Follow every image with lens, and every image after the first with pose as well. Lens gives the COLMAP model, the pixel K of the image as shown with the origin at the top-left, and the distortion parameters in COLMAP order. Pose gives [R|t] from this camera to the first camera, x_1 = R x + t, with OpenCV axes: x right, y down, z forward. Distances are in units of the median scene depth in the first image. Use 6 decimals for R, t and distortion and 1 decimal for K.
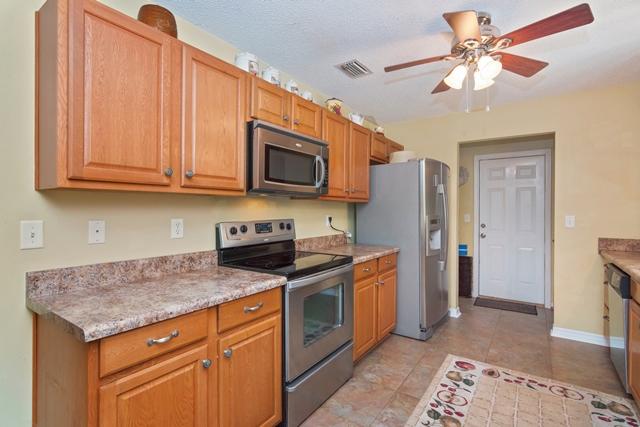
lens RADIAL K [[309.7, 0, 318.5], [0, 309.7, 211.8], [0, 0, 1]] dist [0.000248, 0.001086]
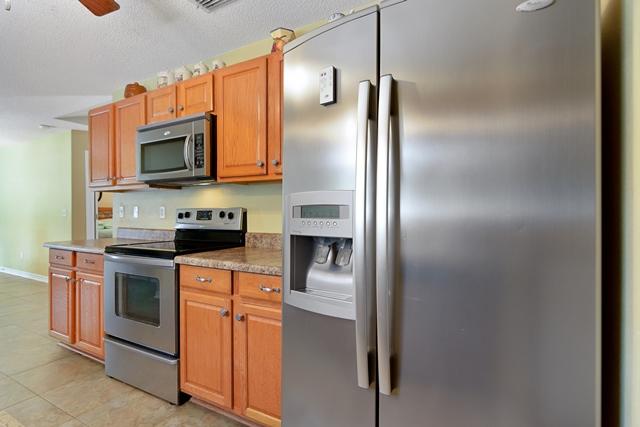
lens RADIAL K [[312.5, 0, 318.8], [0, 312.5, 212.3], [0, 0, 1]] dist [-0.003669, -0.000567]
pose [[0.116588, -0.006480, -0.993159, 0.963927], [-0.006372, 0.999953, -0.007272, 0.048642], [0.993160, 0.007177, 0.116541, 1.301356]]
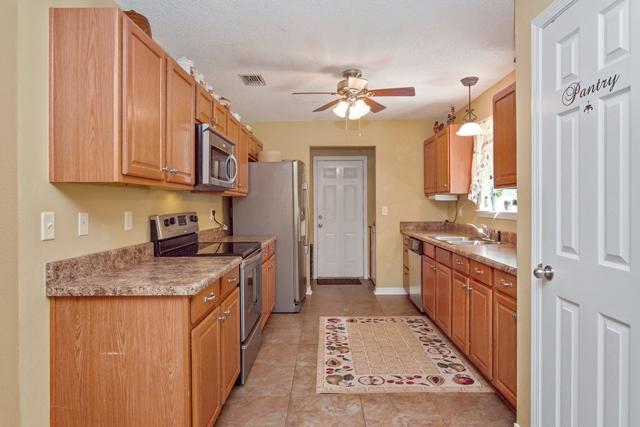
lens RADIAL K [[368.8, 0, 320.2], [0, 368.8, 210.0], [0, 0, 1]] dist [0.000452, -0.000096]
pose [[0.825966, -0.014118, 0.563543, -0.505817], [0.010769, 0.999899, 0.009267, 0.010781], [-0.563617, -0.001585, 0.826034, -0.293957]]
